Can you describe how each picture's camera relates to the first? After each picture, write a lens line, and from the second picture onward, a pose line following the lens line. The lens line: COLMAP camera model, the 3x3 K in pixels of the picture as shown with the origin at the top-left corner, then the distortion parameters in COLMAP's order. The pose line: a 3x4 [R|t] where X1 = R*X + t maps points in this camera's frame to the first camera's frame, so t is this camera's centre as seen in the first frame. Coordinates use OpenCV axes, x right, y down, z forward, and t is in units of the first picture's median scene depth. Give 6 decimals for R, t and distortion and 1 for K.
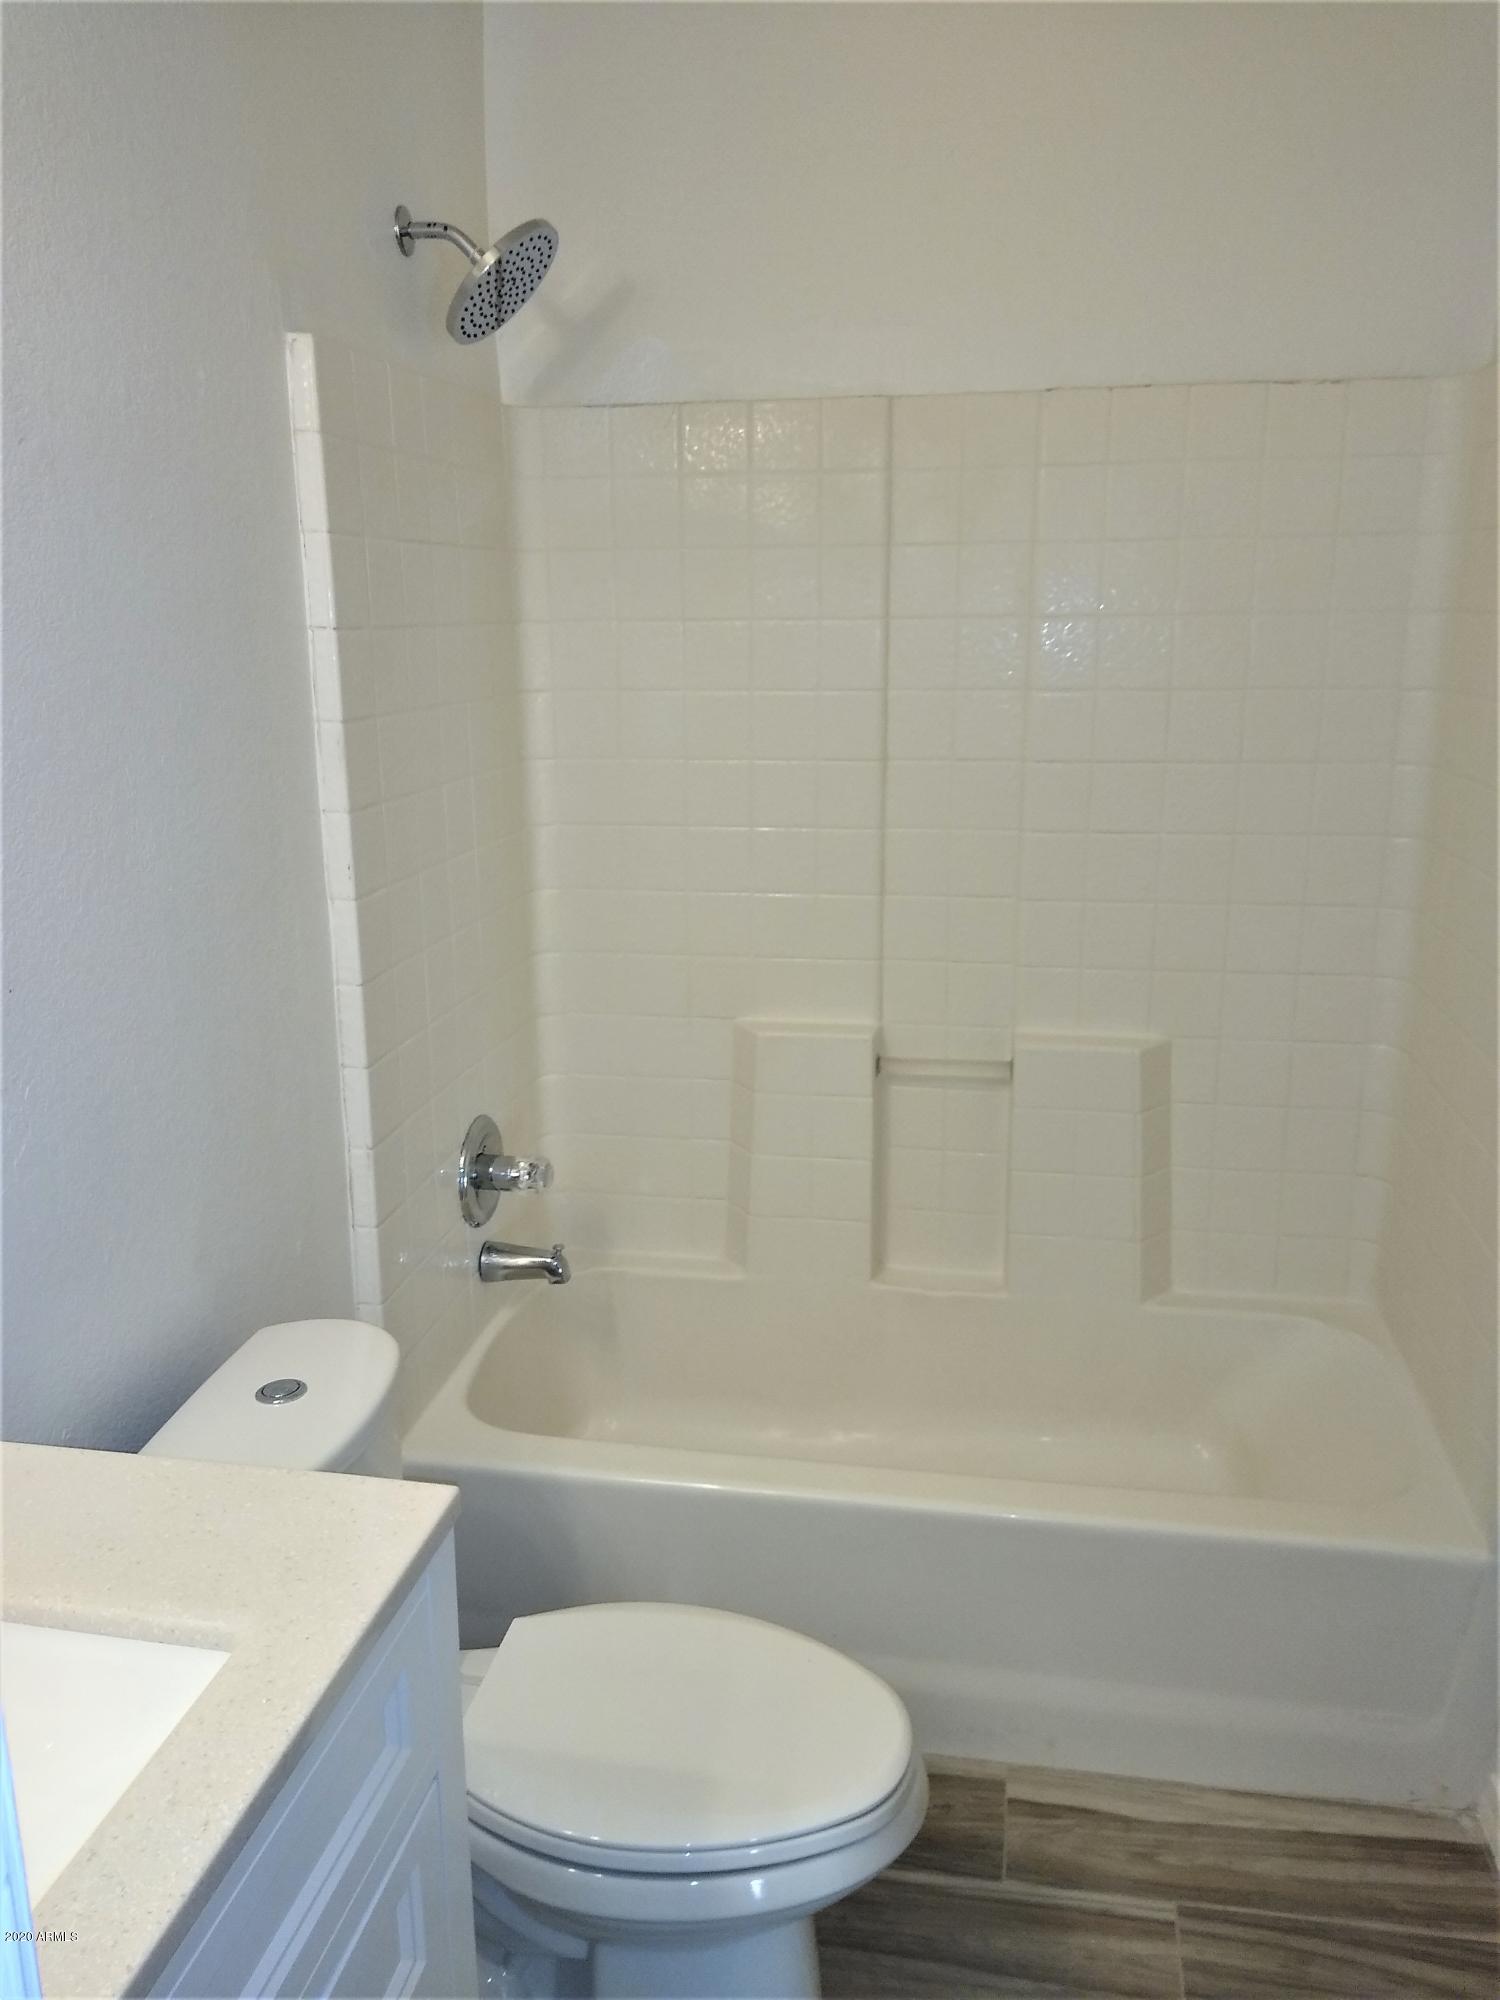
lens RADIAL K [[1538.9, 0, 700.9], [0, 1538.9, 1003.3], [0, 0, 1]] dist [0.084655, -0.156422]
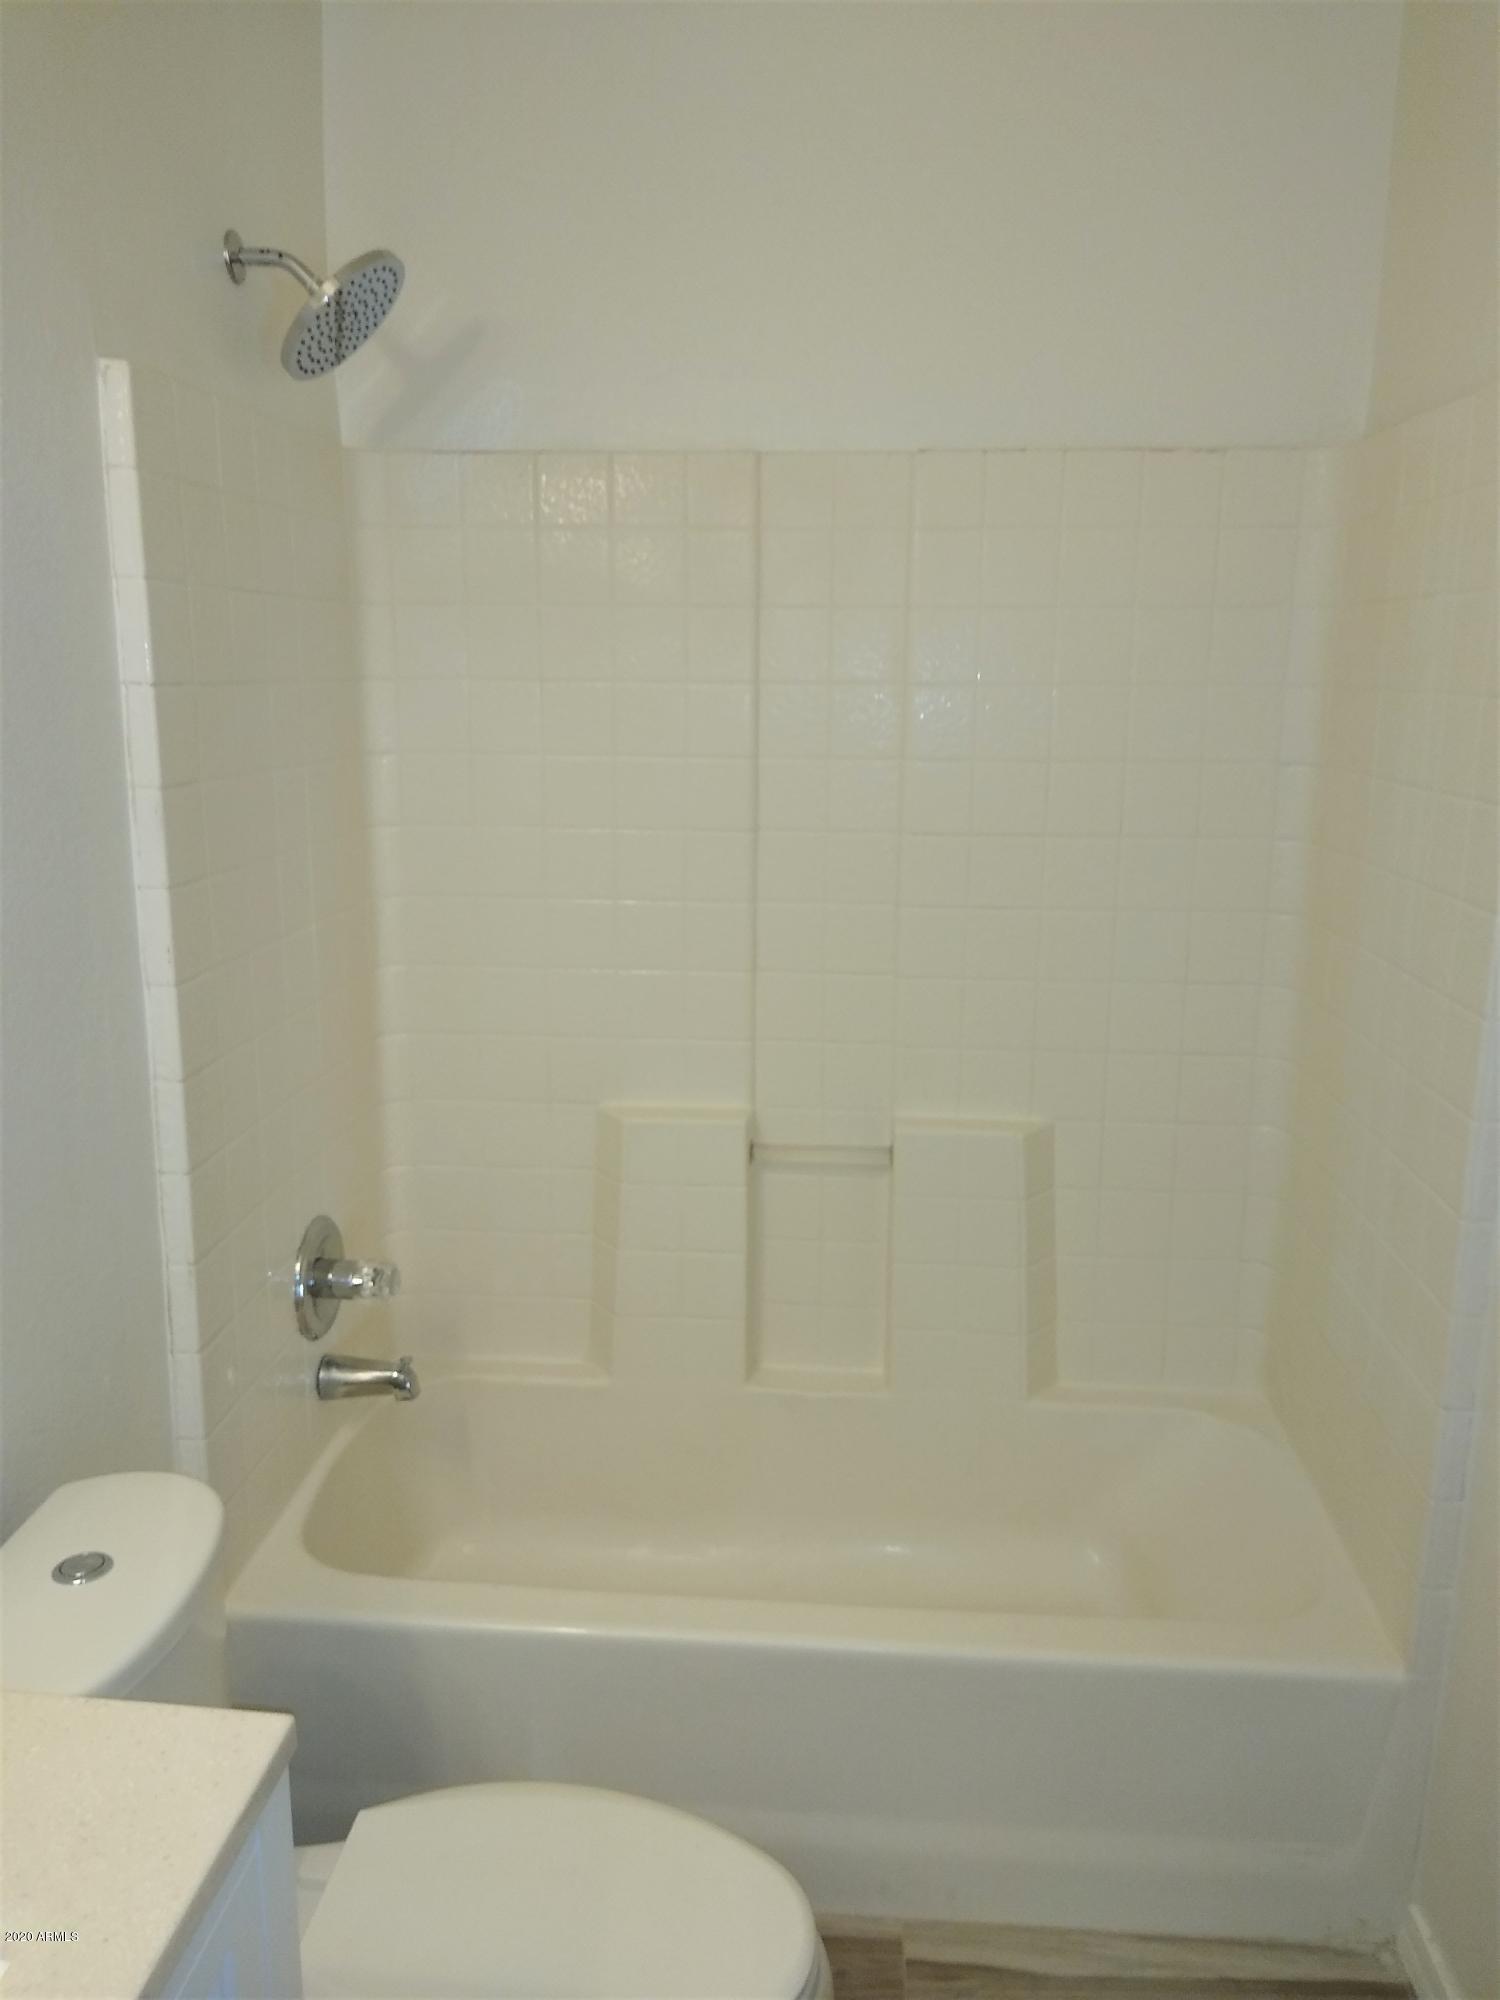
lens RADIAL K [[1550.2, 0, 712.8], [0, 1550.2, 1005.5], [0, 0, 1]] dist [0.081608, -0.161462]
pose [[0.994352, -0.005438, 0.105994, -0.009889], [0.009067, 0.999388, -0.033782, -0.020367], [-0.105746, 0.034552, 0.993793, 0.065645]]
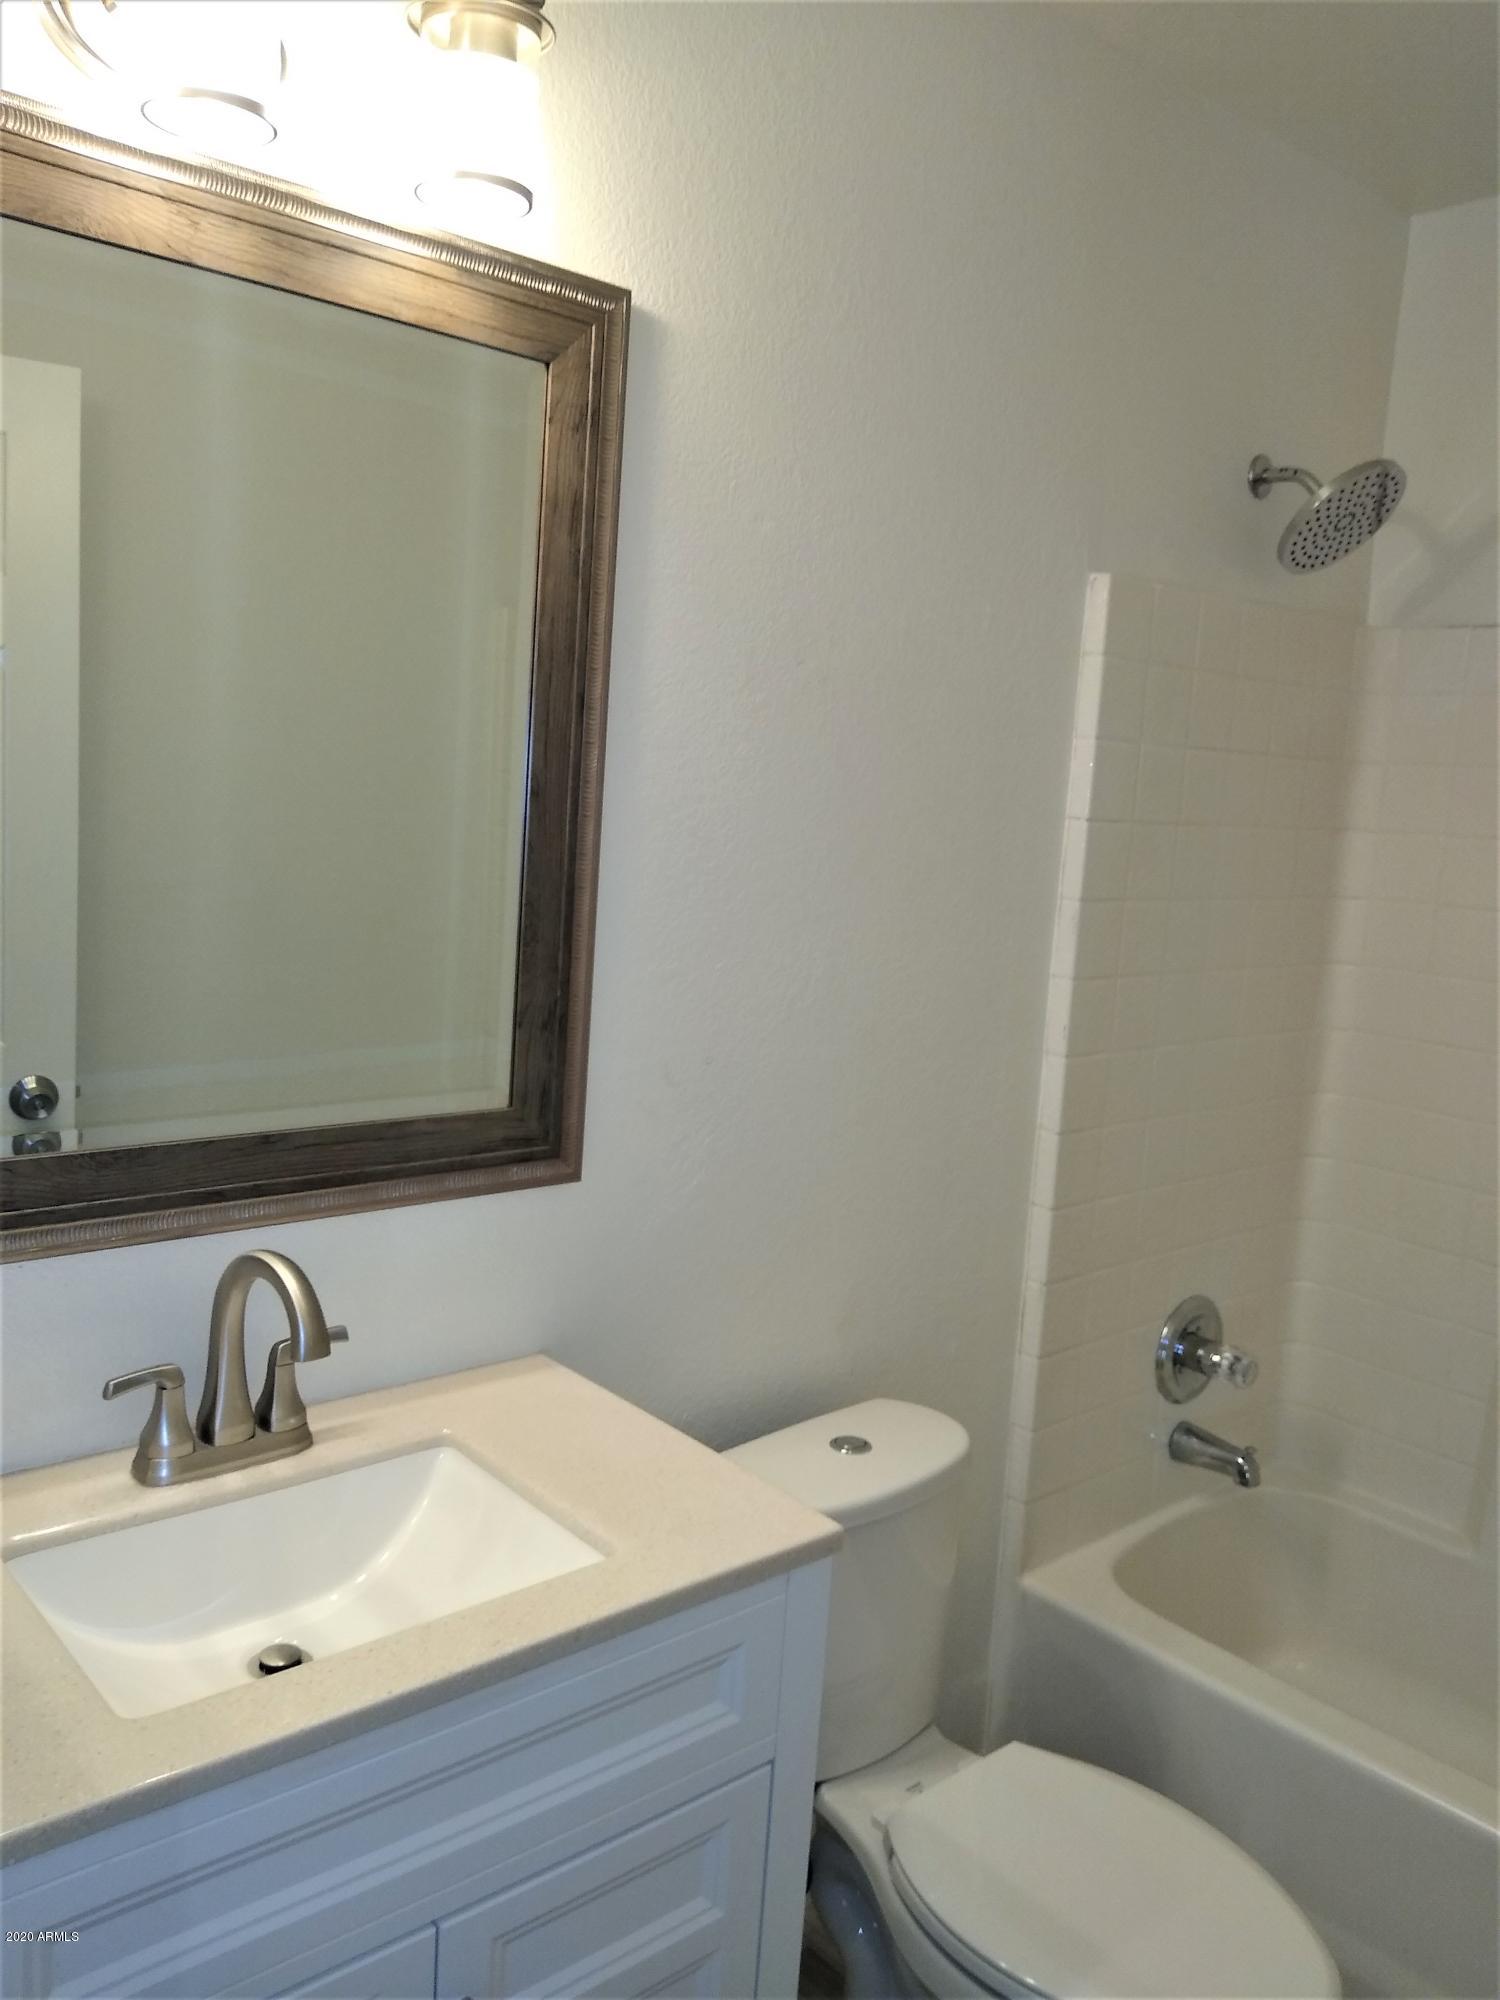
lens RADIAL K [[1547.5, 0, 750.0], [0, 1547.5, 1000.0], [0, 0, 1]] dist [0.035759, 0.000623]
pose [[0.797969, 0.142603, -0.585585, 0.213449], [-0.214009, 0.975332, -0.054113, 0.001257], [0.563423, 0.168501, 0.808803, -0.031219]]
